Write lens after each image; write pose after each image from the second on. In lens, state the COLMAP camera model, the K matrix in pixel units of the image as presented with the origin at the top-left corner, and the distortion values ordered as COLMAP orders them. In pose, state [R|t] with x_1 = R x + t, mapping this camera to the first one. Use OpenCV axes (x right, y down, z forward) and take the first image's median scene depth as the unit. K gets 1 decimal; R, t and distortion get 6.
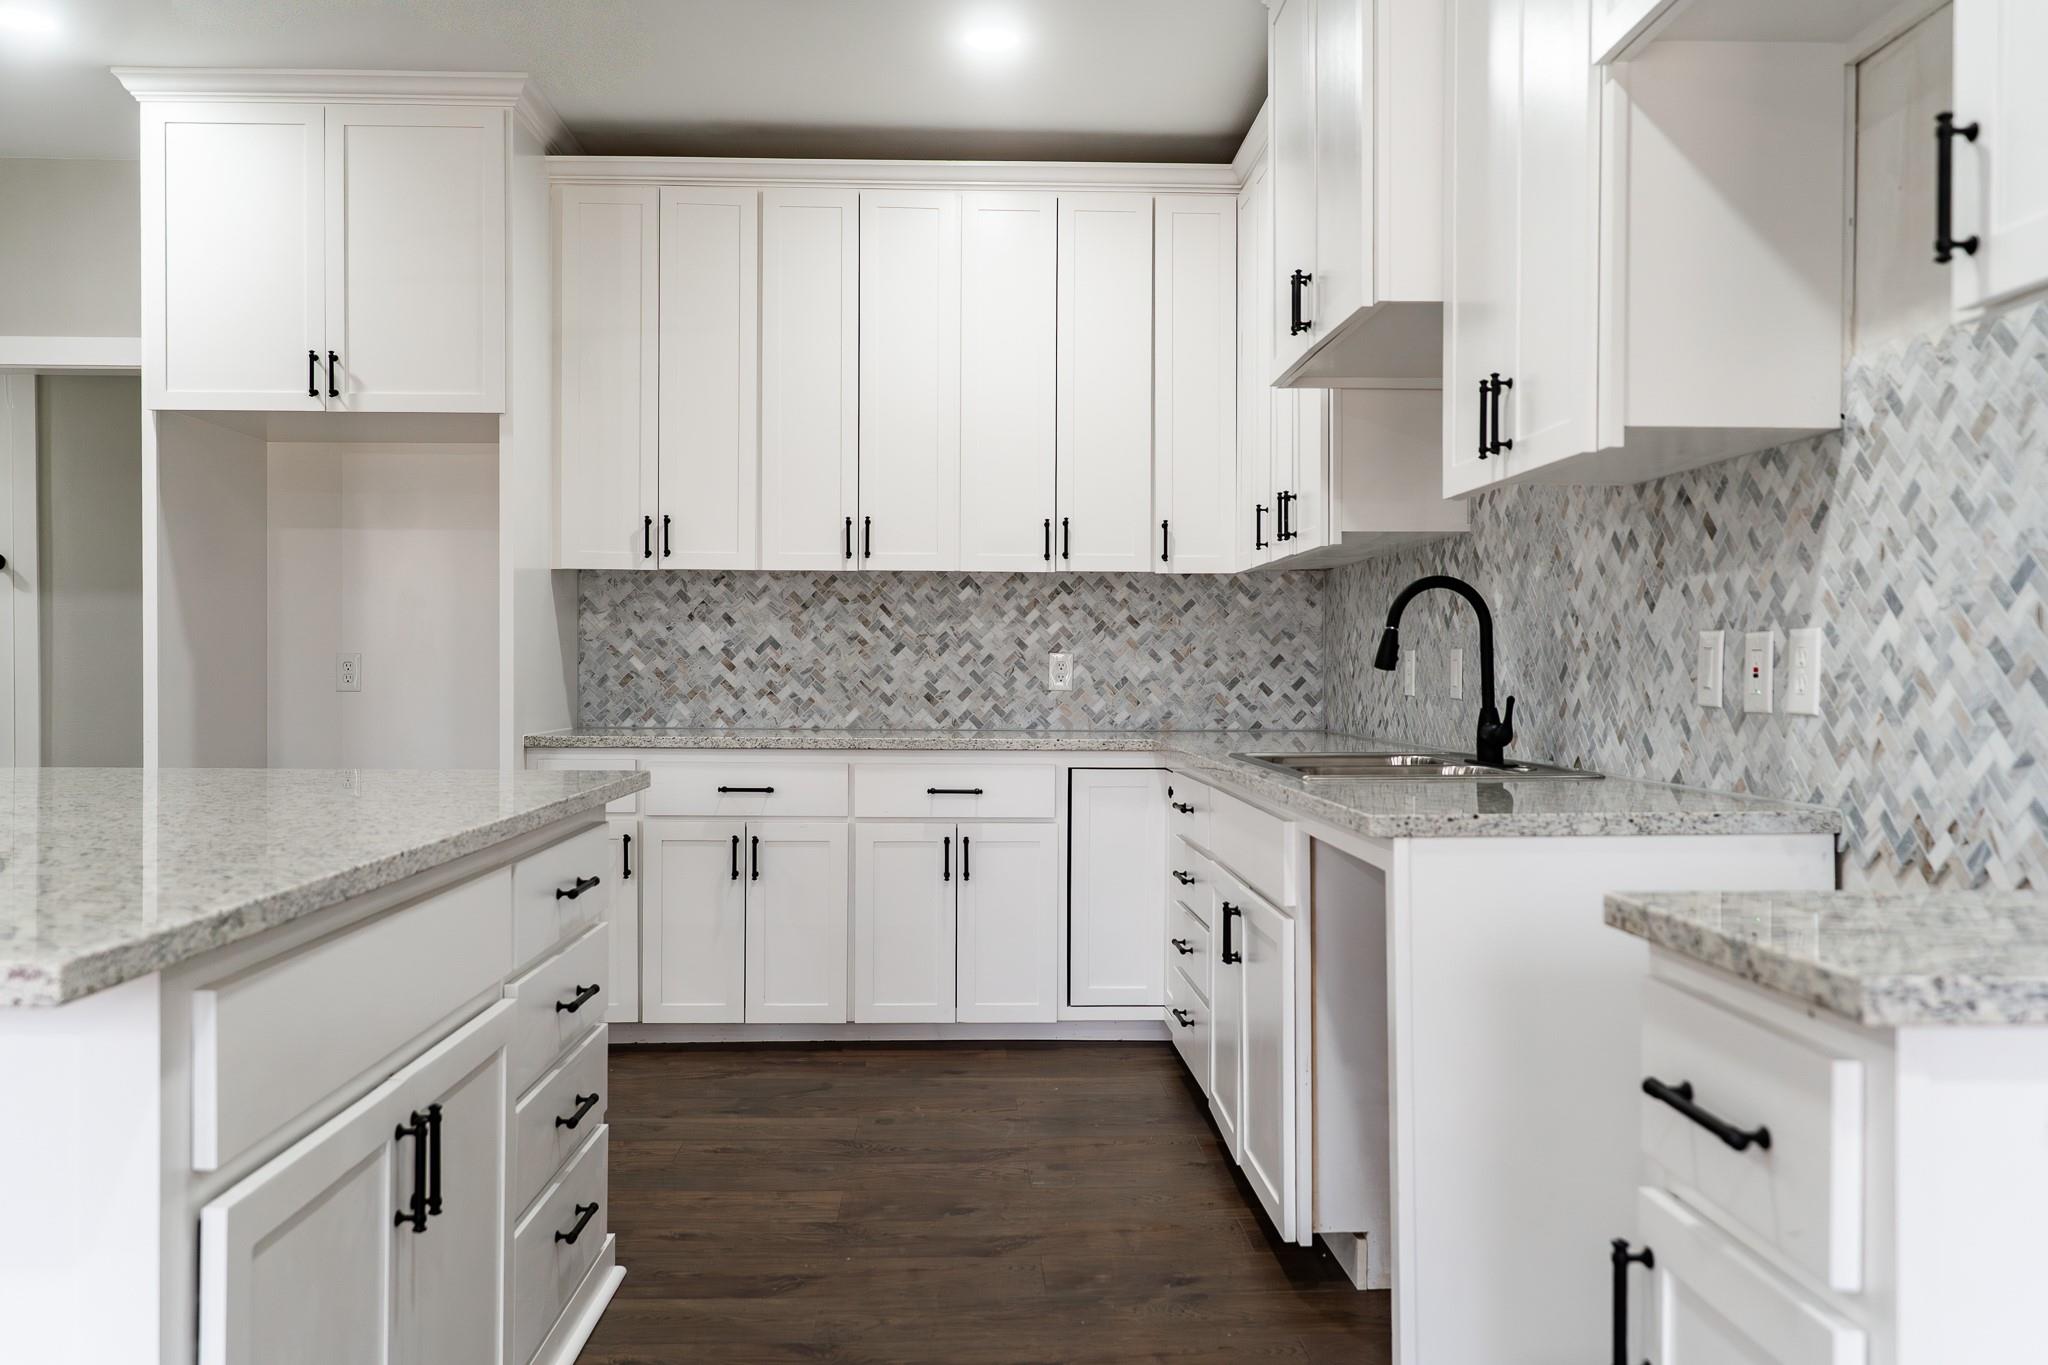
lens RADIAL K [[1619.4, 0, 1019.5], [0, 1619.4, 679.7], [0, 0, 1]] dist [0.008258, -0.002420]
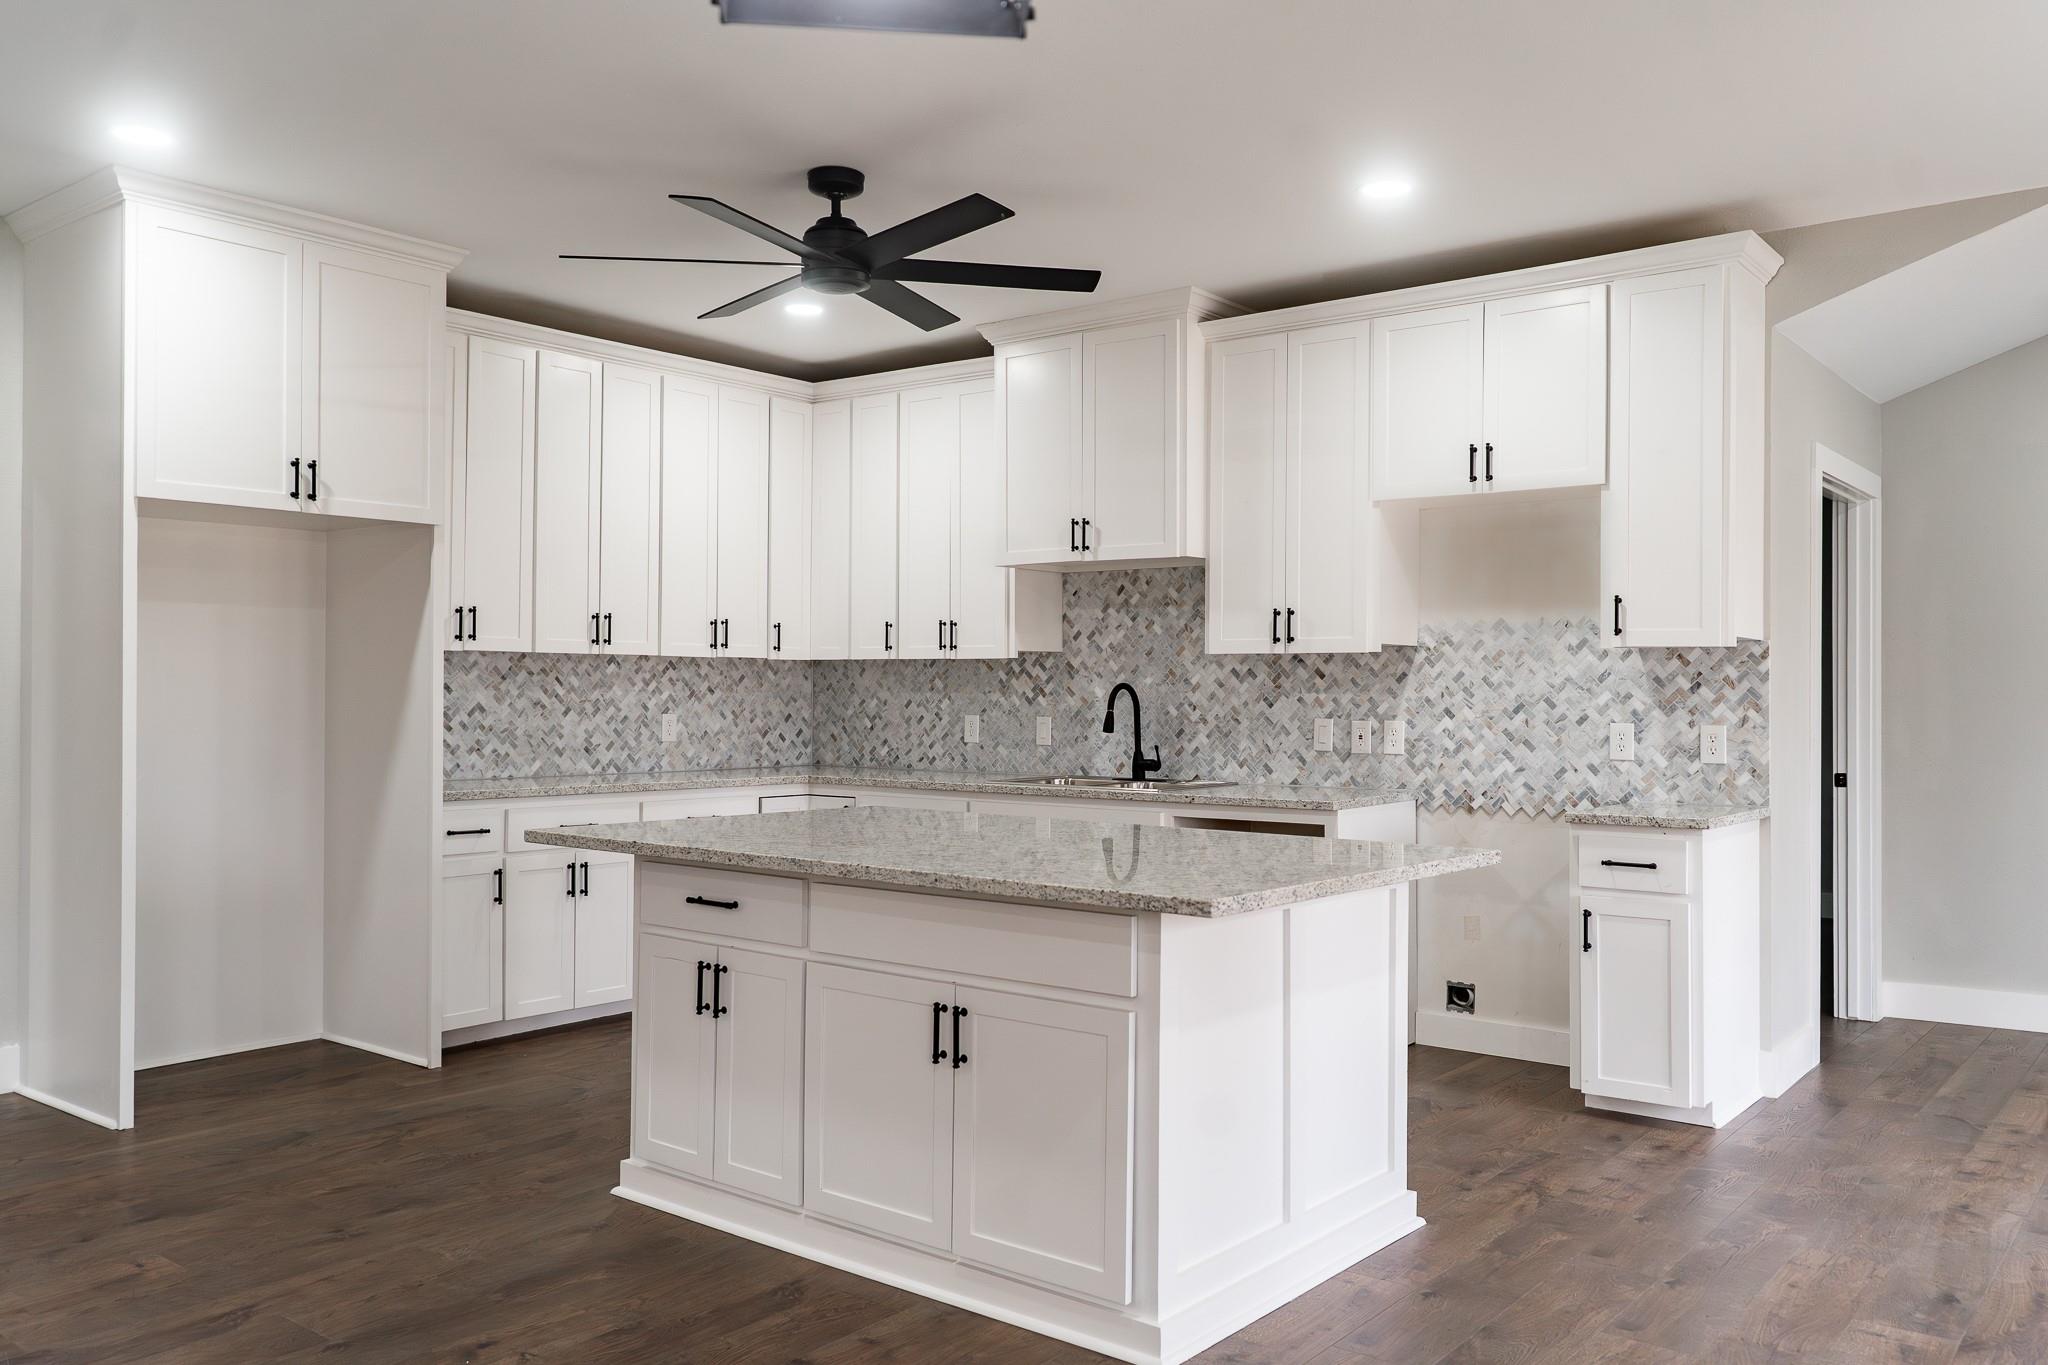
lens RADIAL K [[1619.4, 0, 1024.9], [0, 1619.4, 681.9], [0, 0, 1]] dist [0.008258, -0.002420]
pose [[0.647334, 0.005222, 0.762189, -0.931347], [0.000976, 0.999970, -0.007679, -0.037299], [-0.762206, 0.005715, 0.647309, -0.106964]]
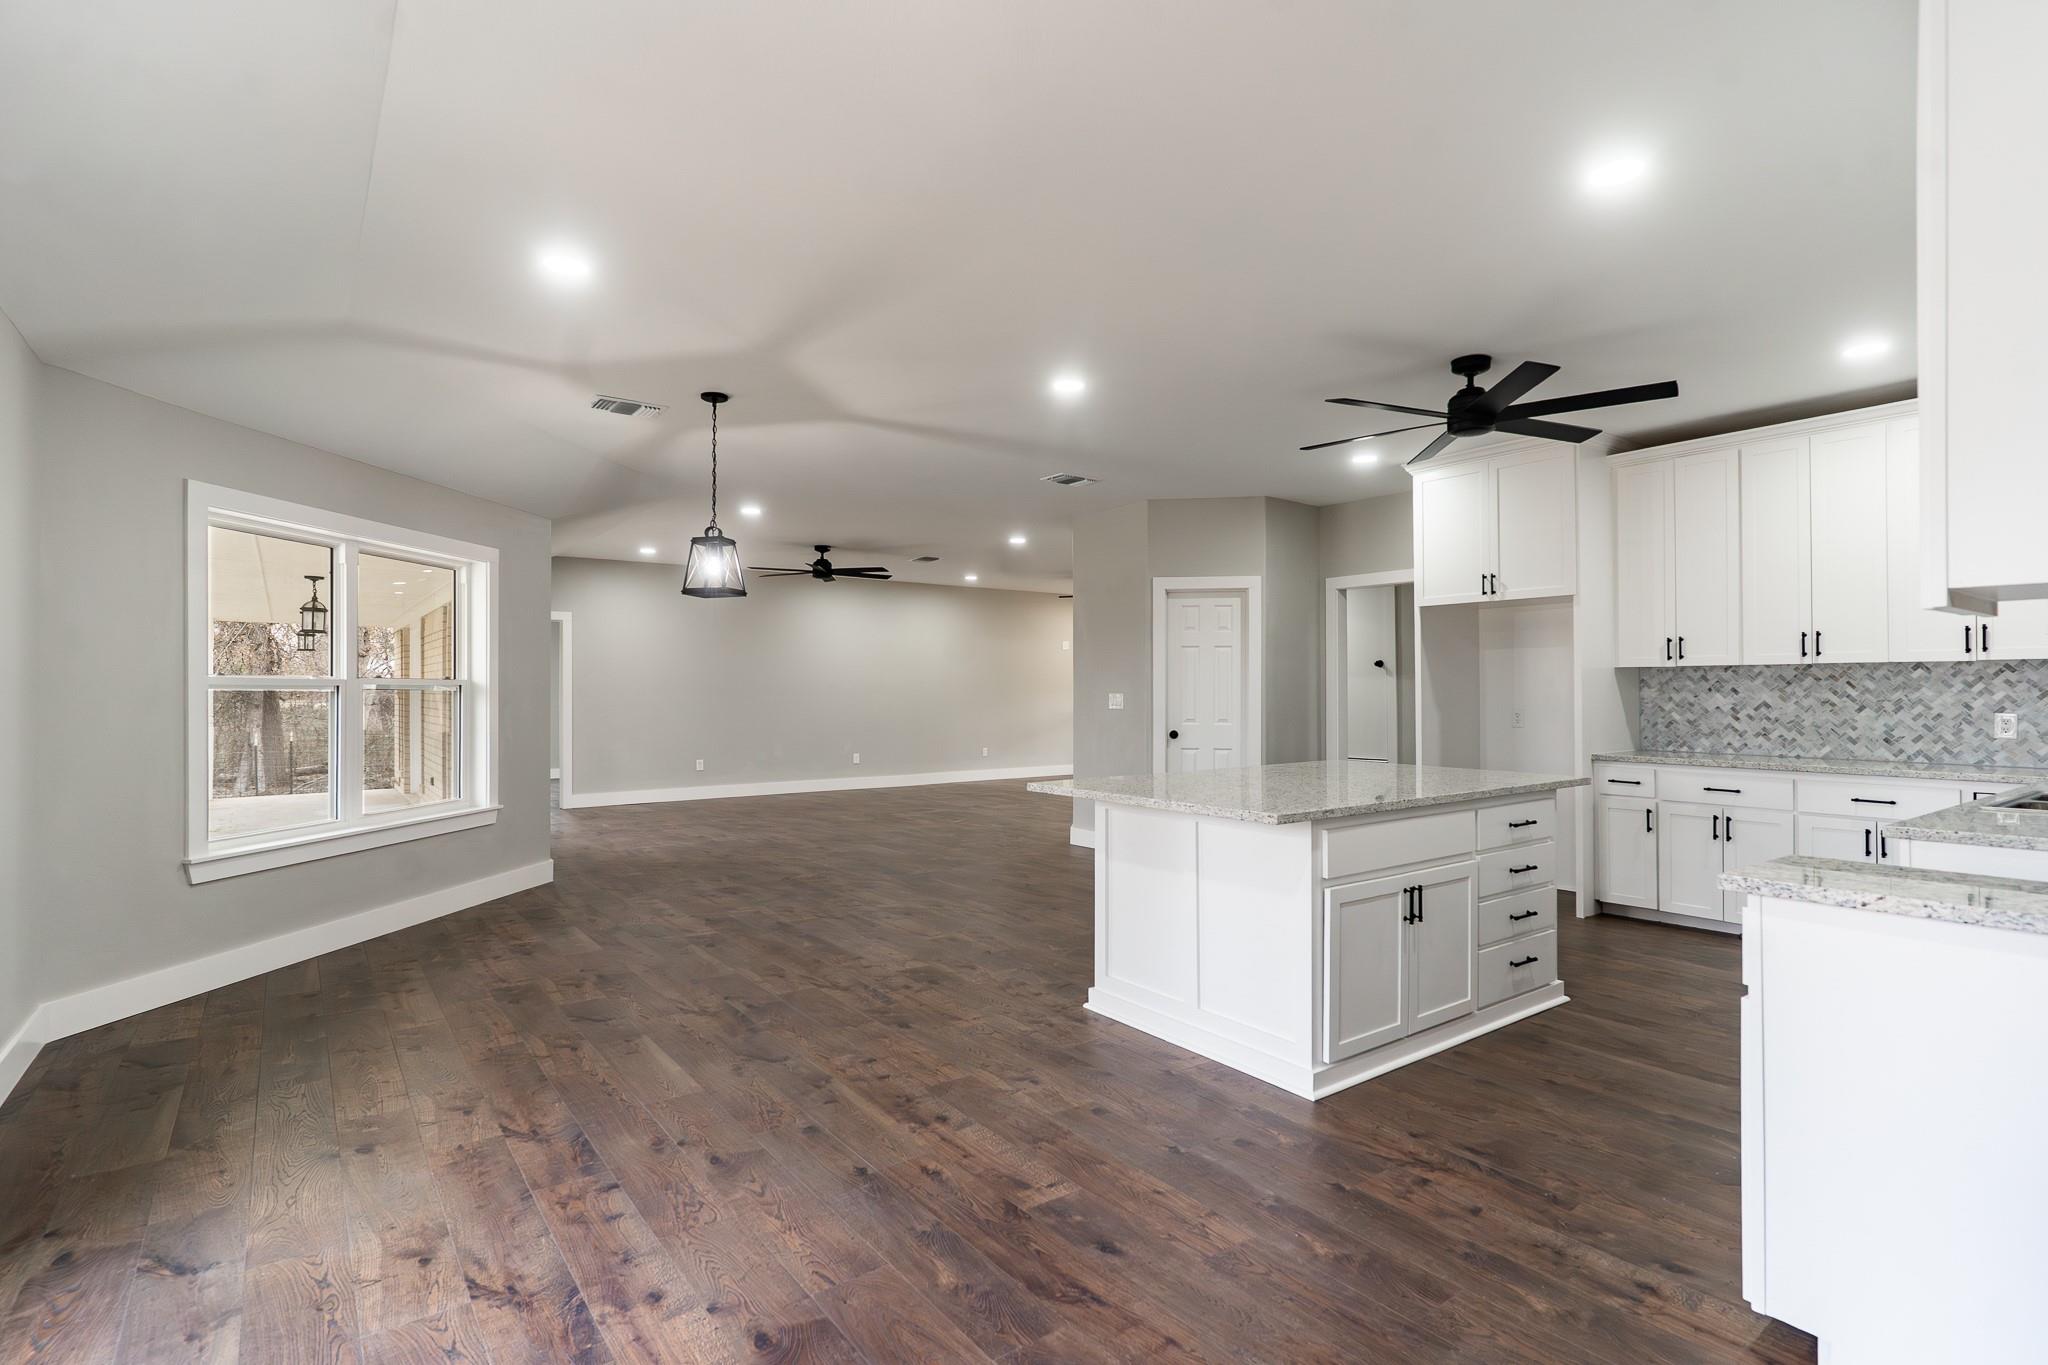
lens RADIAL K [[985.4, 0, 1014.6], [0, 985.4, 680.9], [0, 0, 1]] dist [0.002457, -0.000095]
pose [[0.563430, -0.013679, -0.826051, 0.295709], [-0.000474, 0.999857, -0.016880, -0.034472], [0.826164, 0.009903, 0.563343, -0.264140]]
